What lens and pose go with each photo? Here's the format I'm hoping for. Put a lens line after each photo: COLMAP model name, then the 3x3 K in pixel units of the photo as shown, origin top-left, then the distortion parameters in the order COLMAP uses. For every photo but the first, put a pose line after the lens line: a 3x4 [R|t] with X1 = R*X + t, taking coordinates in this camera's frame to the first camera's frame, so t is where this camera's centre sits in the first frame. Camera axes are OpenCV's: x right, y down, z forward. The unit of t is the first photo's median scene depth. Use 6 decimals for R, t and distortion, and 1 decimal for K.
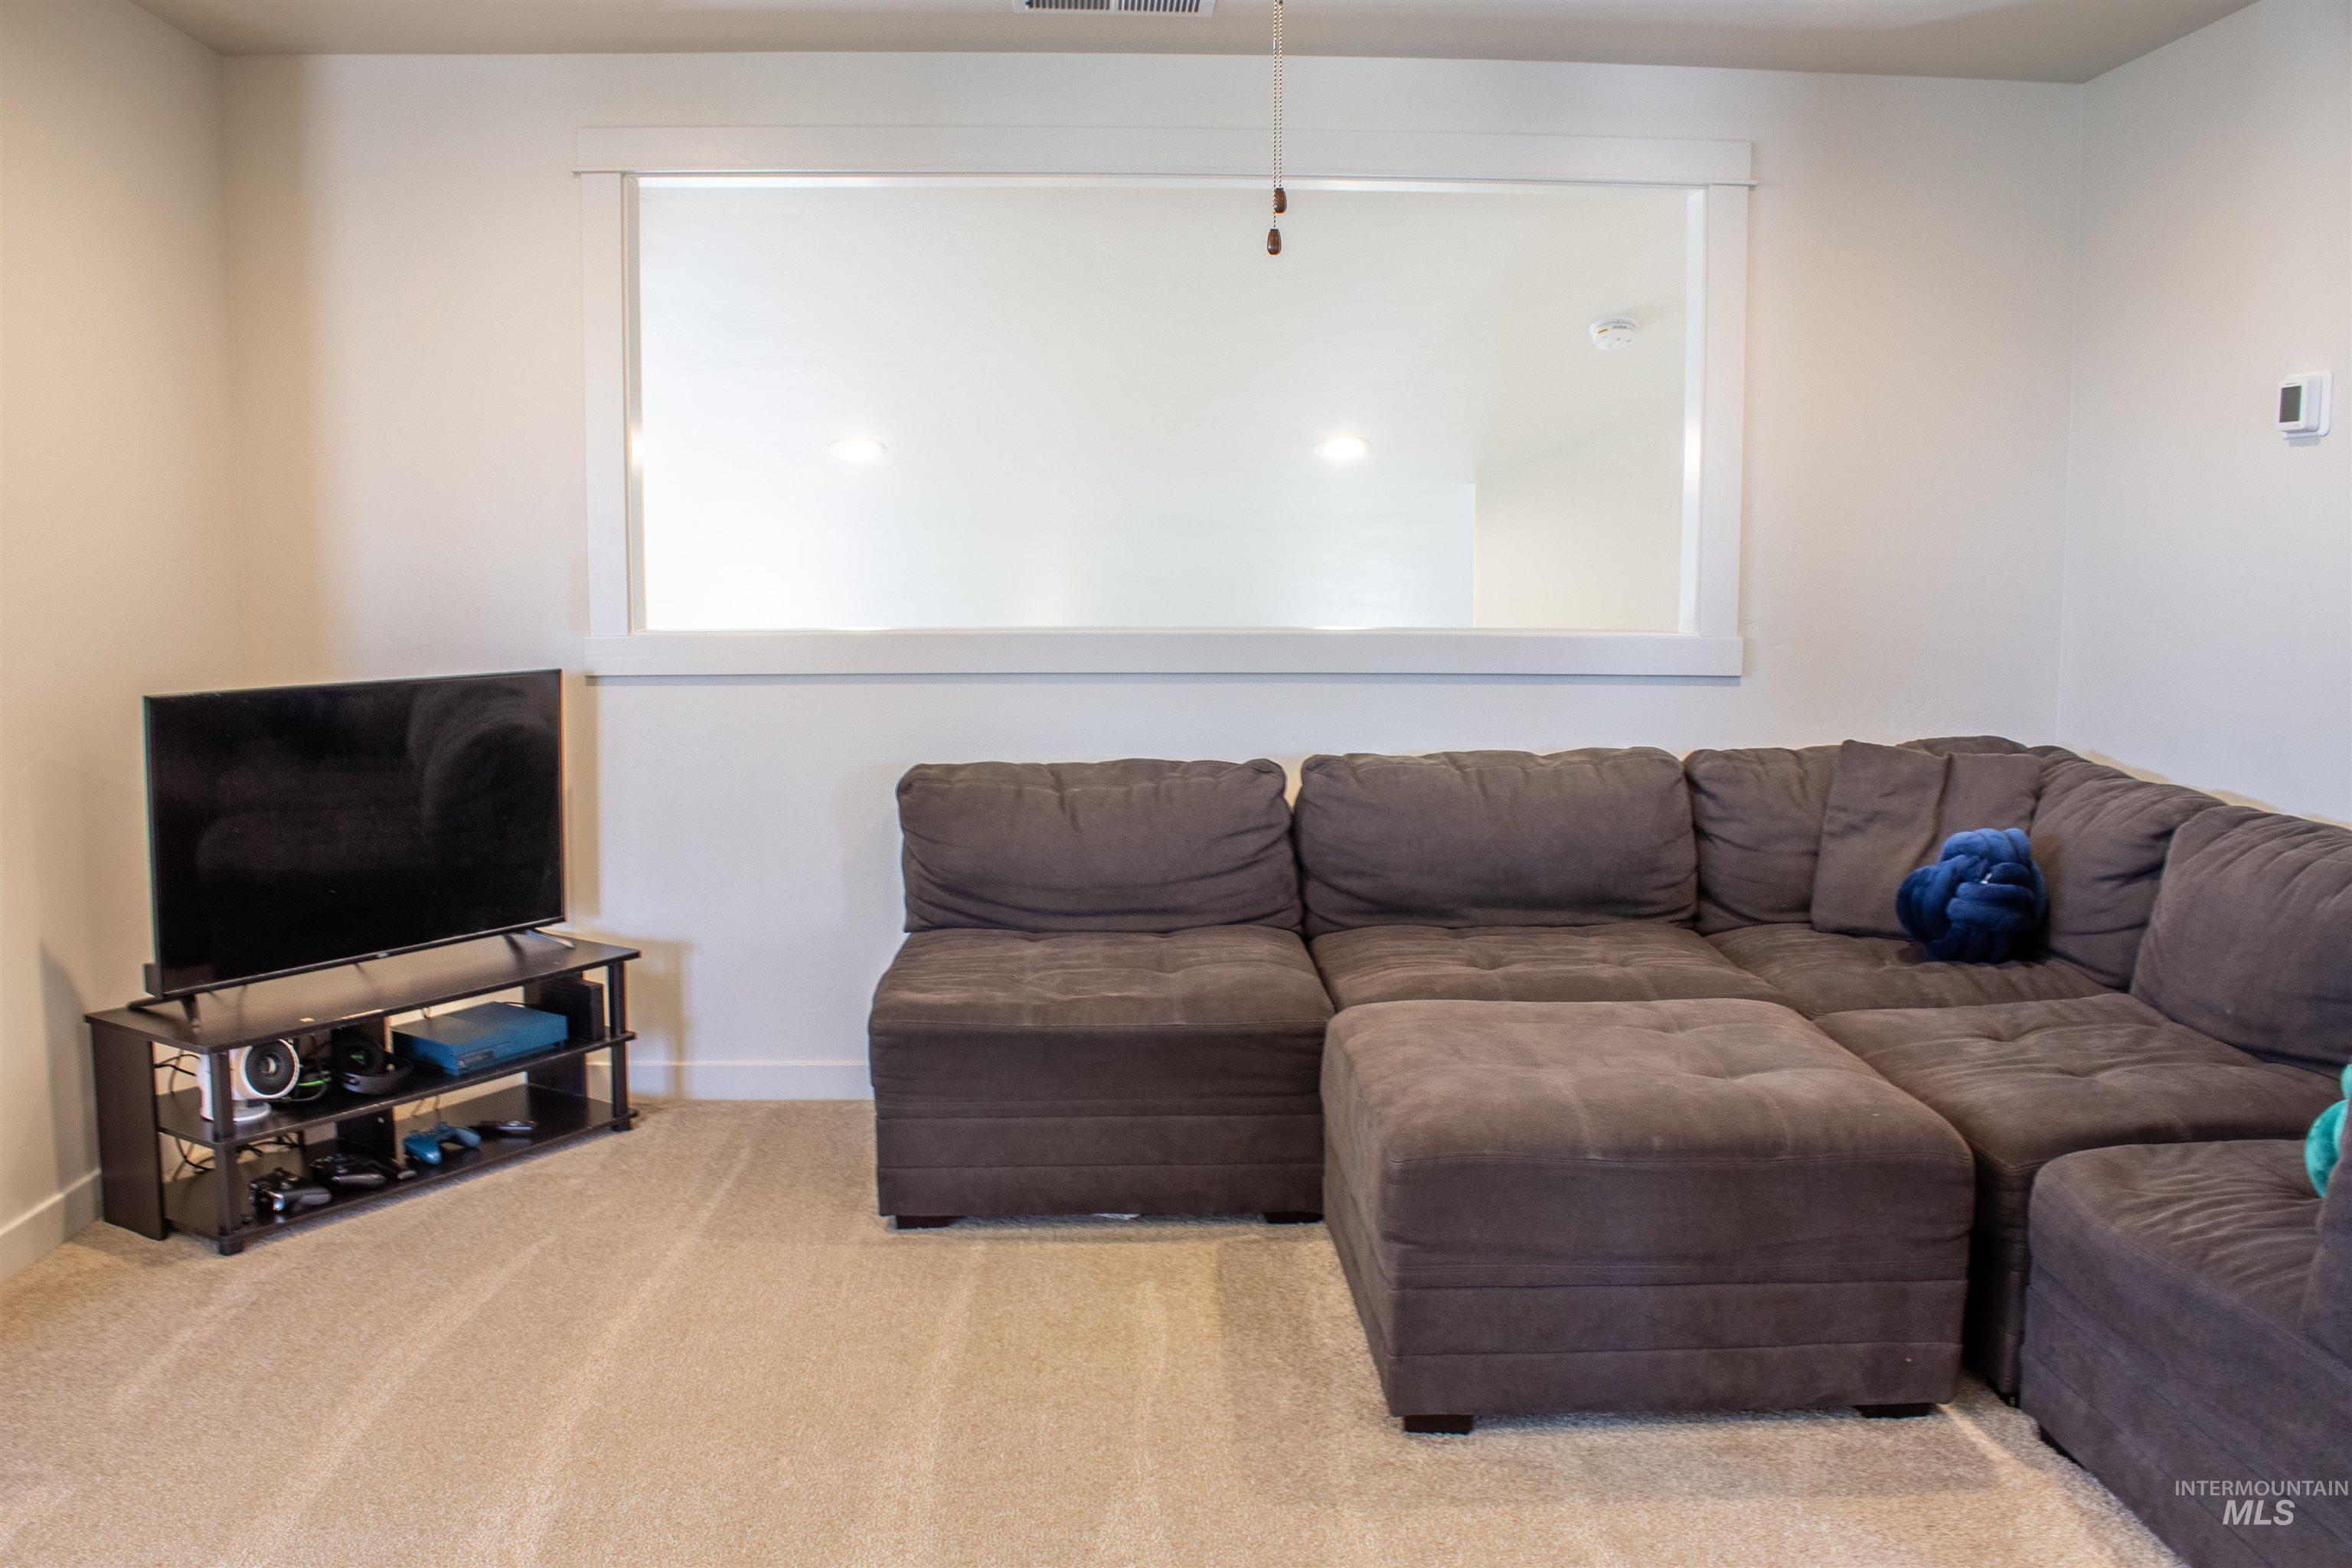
lens RADIAL K [[2029.3, 0, 1174.3], [0, 2029.3, 802.8], [0, 0, 1]] dist [-0.157749, 0.133762]
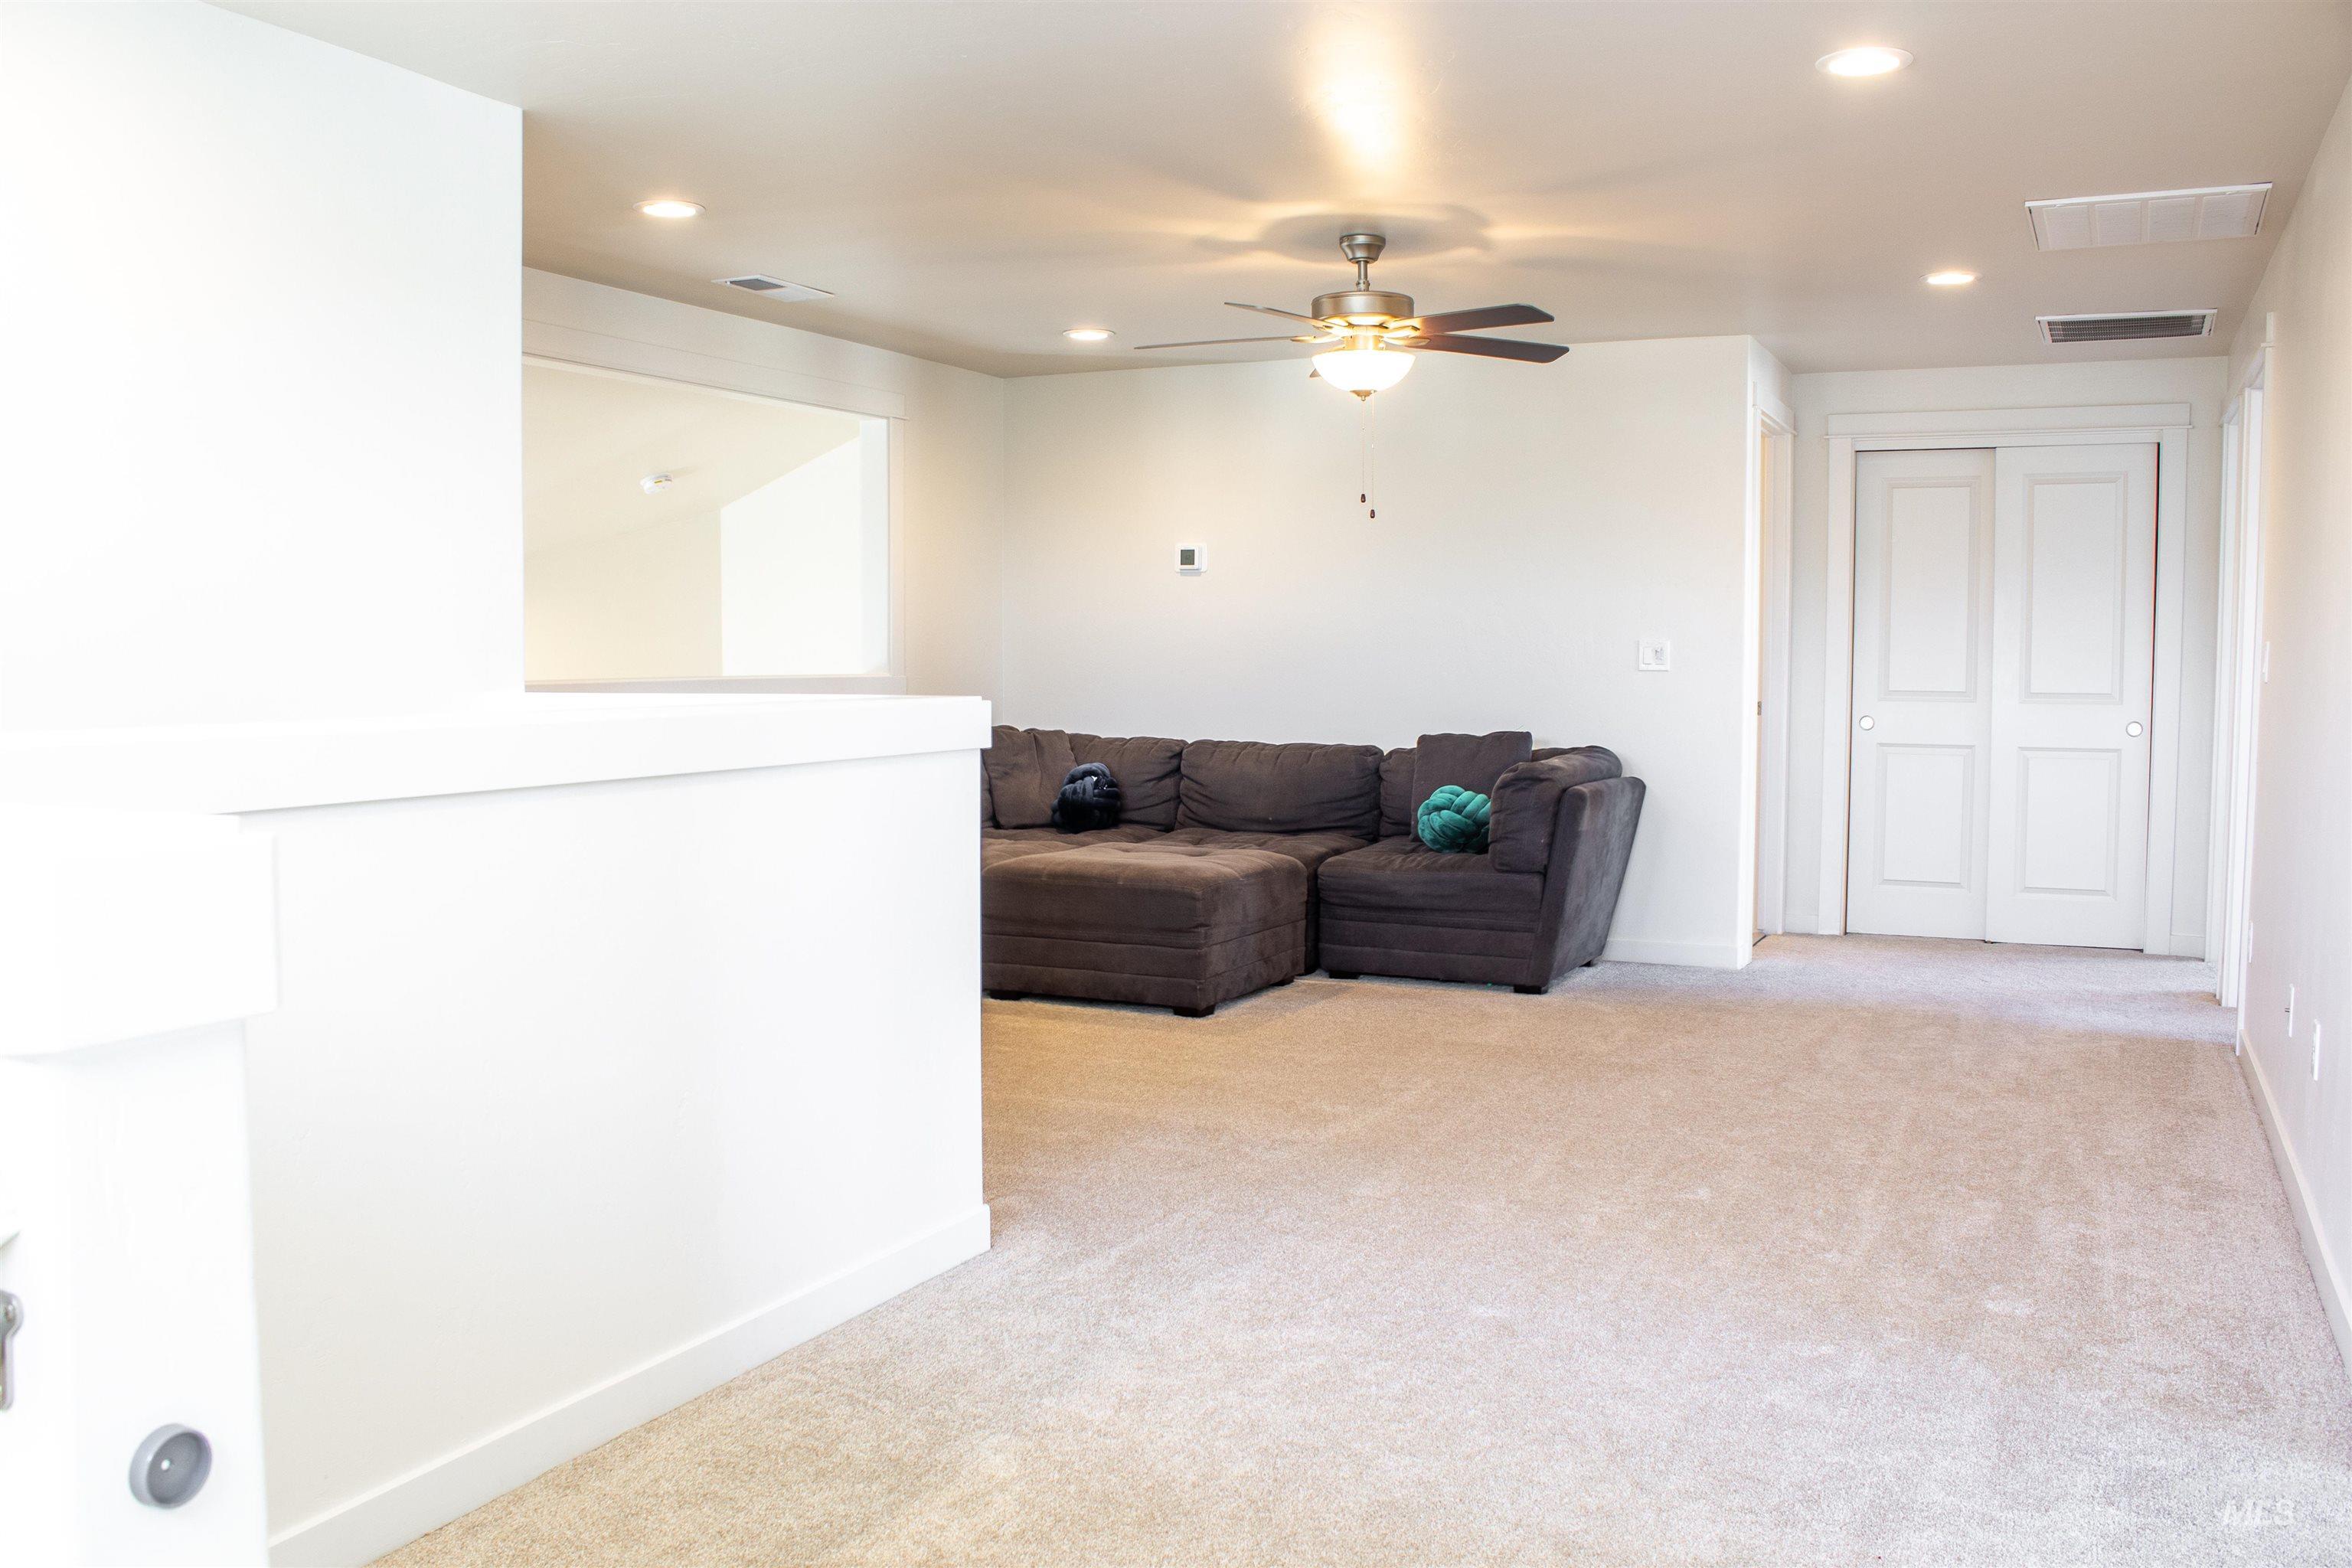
lens RADIAL K [[2029.3, 0, 1174.3], [0, 2029.3, 802.8], [0, 0, 1]] dist [-0.157749, 0.133762]
pose [[0.520152, -0.086356, 0.849697, -1.396732], [0.106339, 0.993682, 0.035893, -0.013241], [-0.847428, 0.071687, 0.526049, -0.167972]]
